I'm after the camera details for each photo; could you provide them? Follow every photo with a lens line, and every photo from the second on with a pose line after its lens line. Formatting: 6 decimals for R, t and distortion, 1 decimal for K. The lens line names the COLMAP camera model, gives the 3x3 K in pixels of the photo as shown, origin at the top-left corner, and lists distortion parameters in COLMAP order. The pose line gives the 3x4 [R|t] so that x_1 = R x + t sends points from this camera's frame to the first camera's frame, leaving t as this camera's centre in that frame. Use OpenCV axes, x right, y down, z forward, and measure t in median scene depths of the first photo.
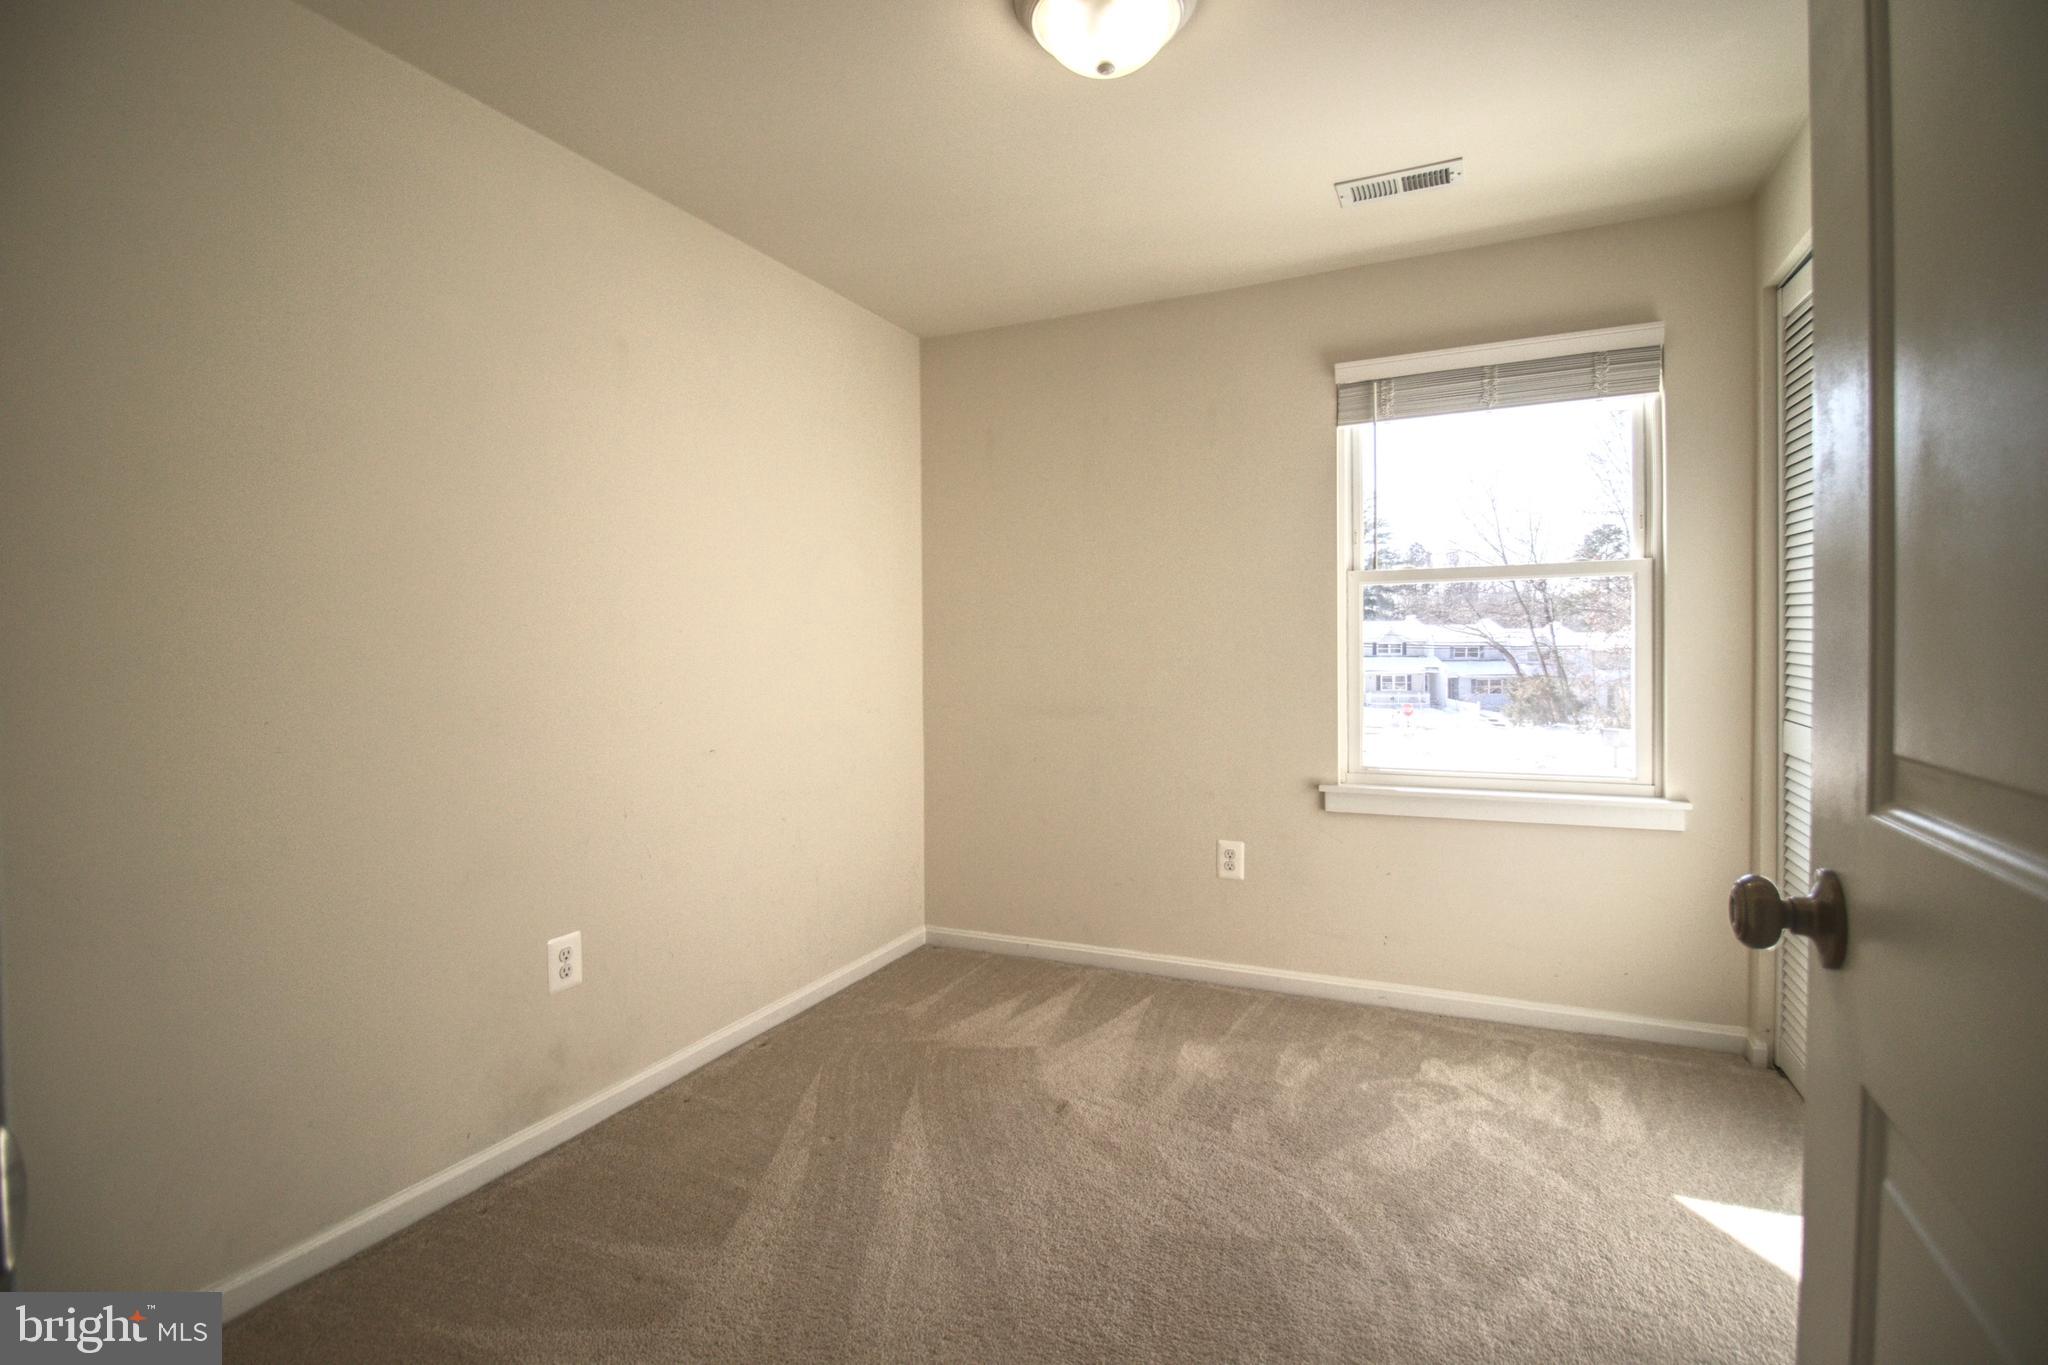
lens RADIAL K [[952.8, 0, 1040.3], [0, 952.8, 679.1], [0, 0, 1]] dist [-0.000081, -0.001008]
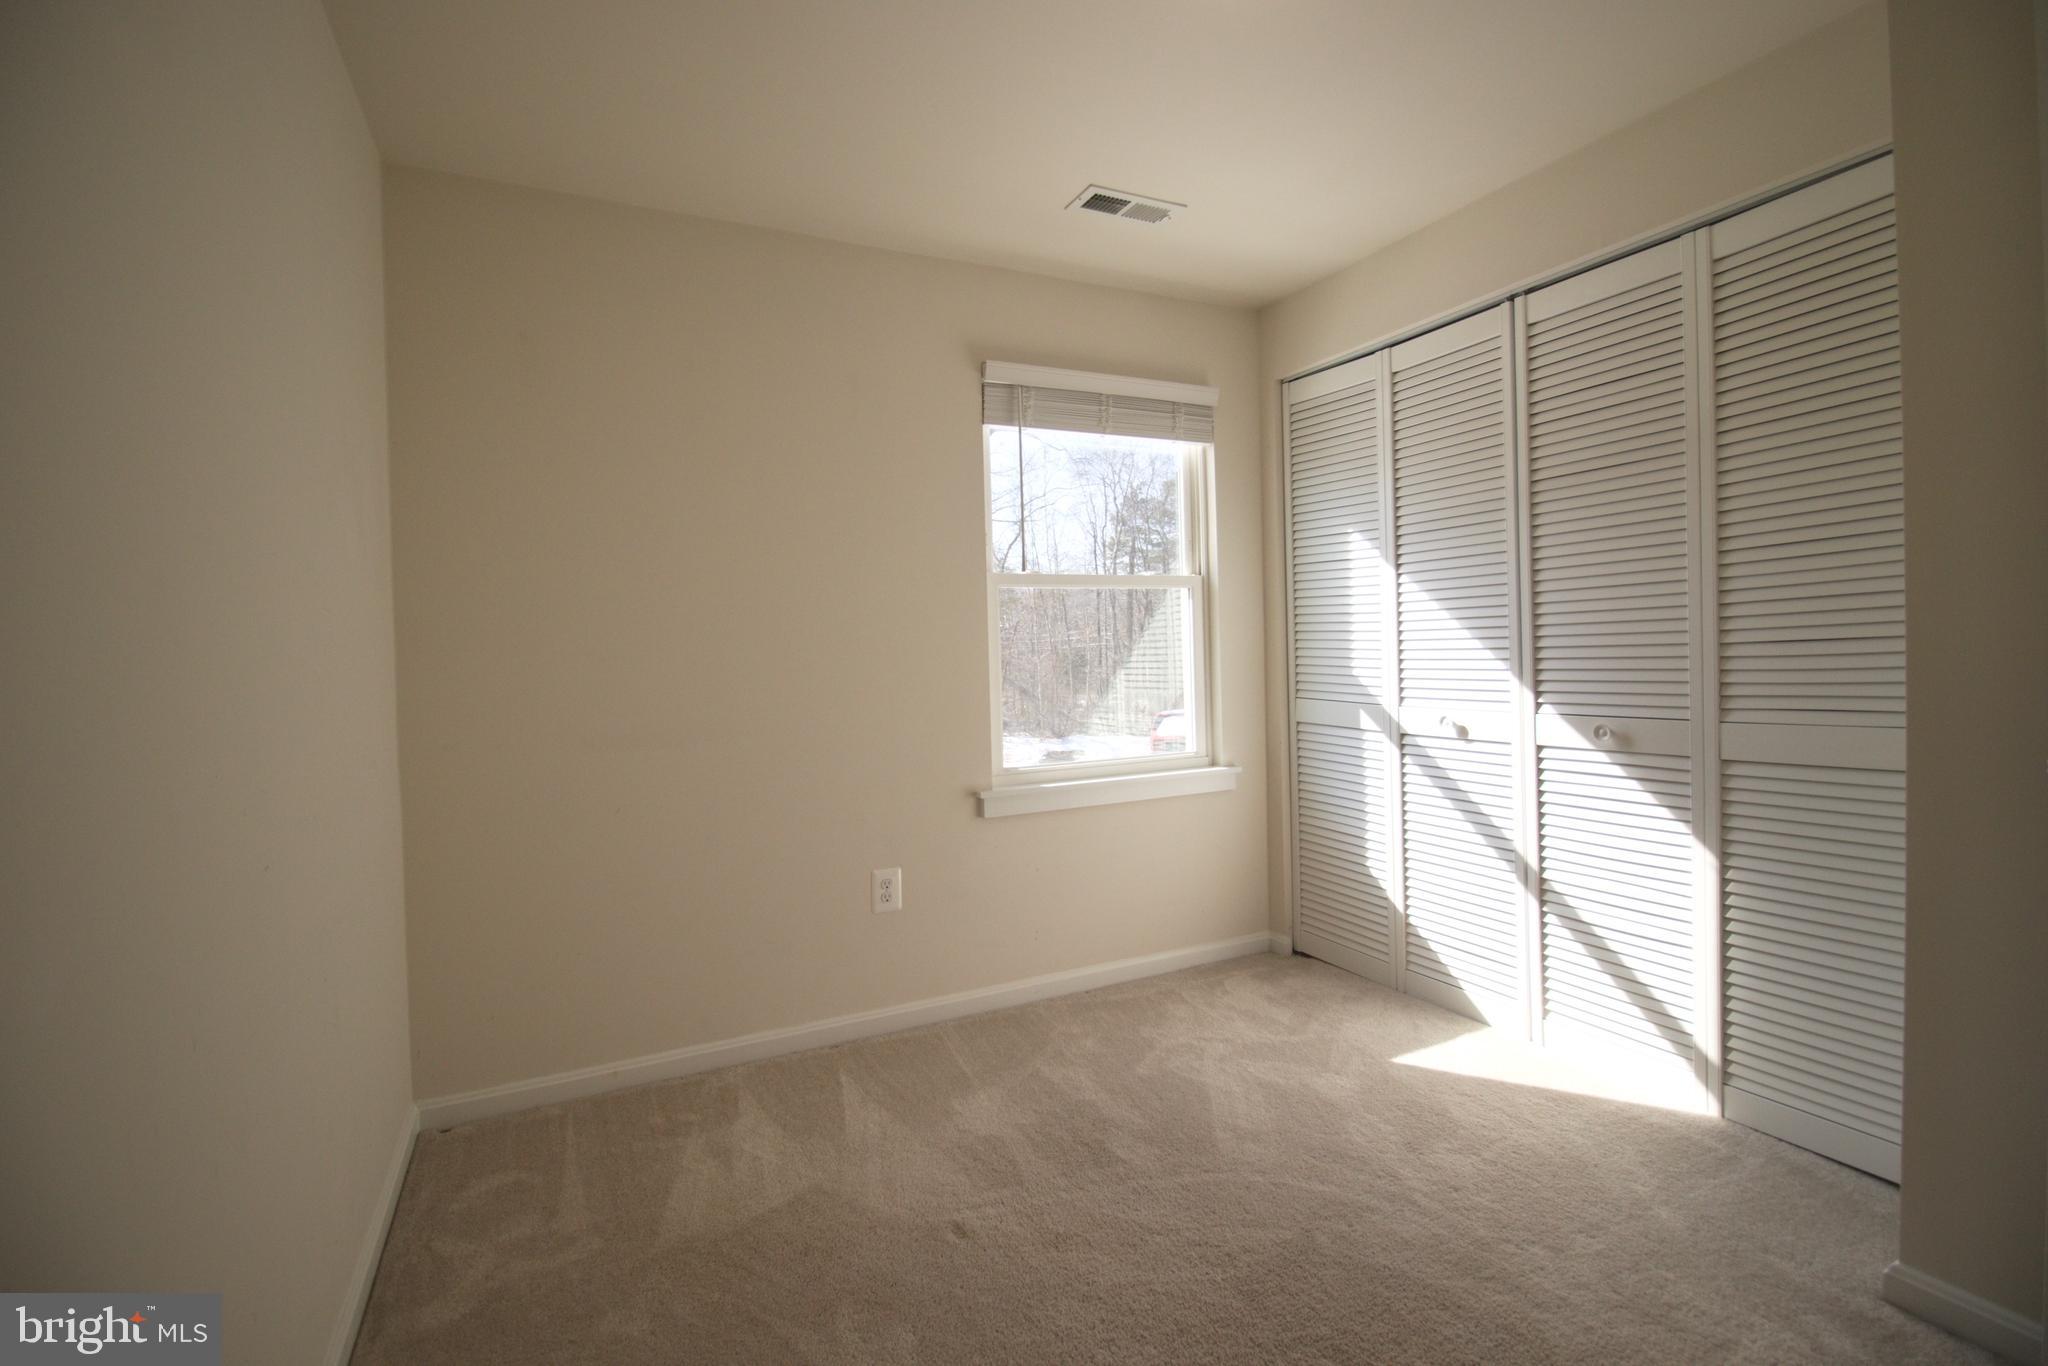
lens RADIAL K [[952.8, 0, 1037.3], [0, 952.8, 678.7], [0, 0, 1]] dist [-0.000081, -0.001008]
pose [[0.623574, -0.029384, 0.781212, -0.438948], [0.044894, 0.998990, 0.001740, -0.002604], [-0.780474, 0.033987, 0.624264, 0.361840]]
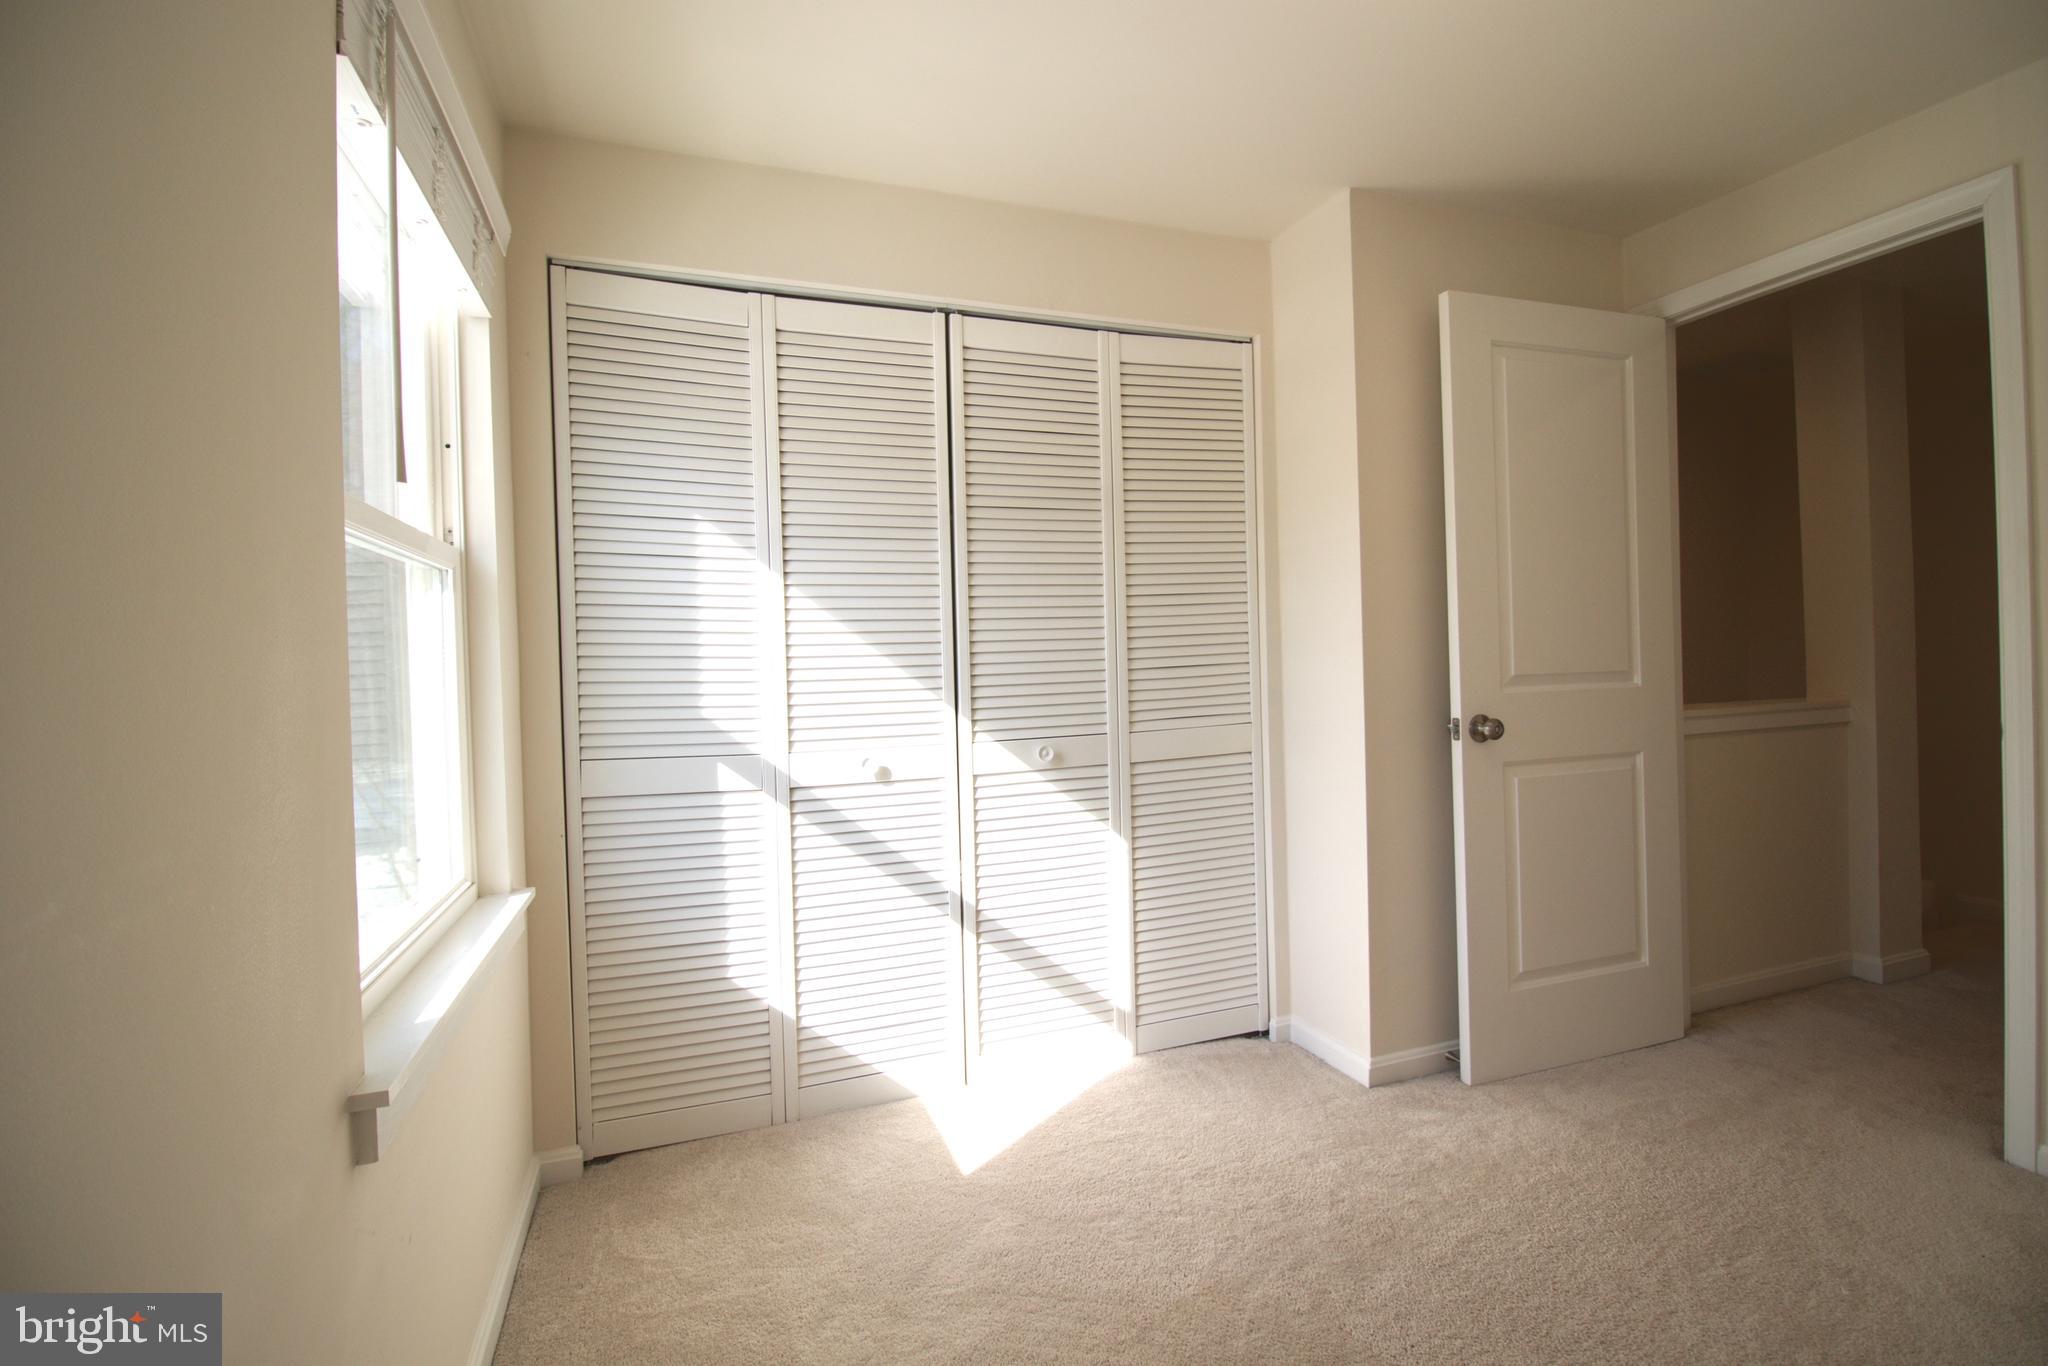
lens RADIAL K [[952.8, 0, 1029.3], [0, 952.8, 677.8], [0, 0, 1]] dist [-0.000081, -0.001008]
pose [[-0.718701, 0.020243, 0.695025, -0.106561], [0.057443, 0.997888, 0.030336, -0.029469], [-0.692943, 0.061727, -0.718346, 1.121204]]
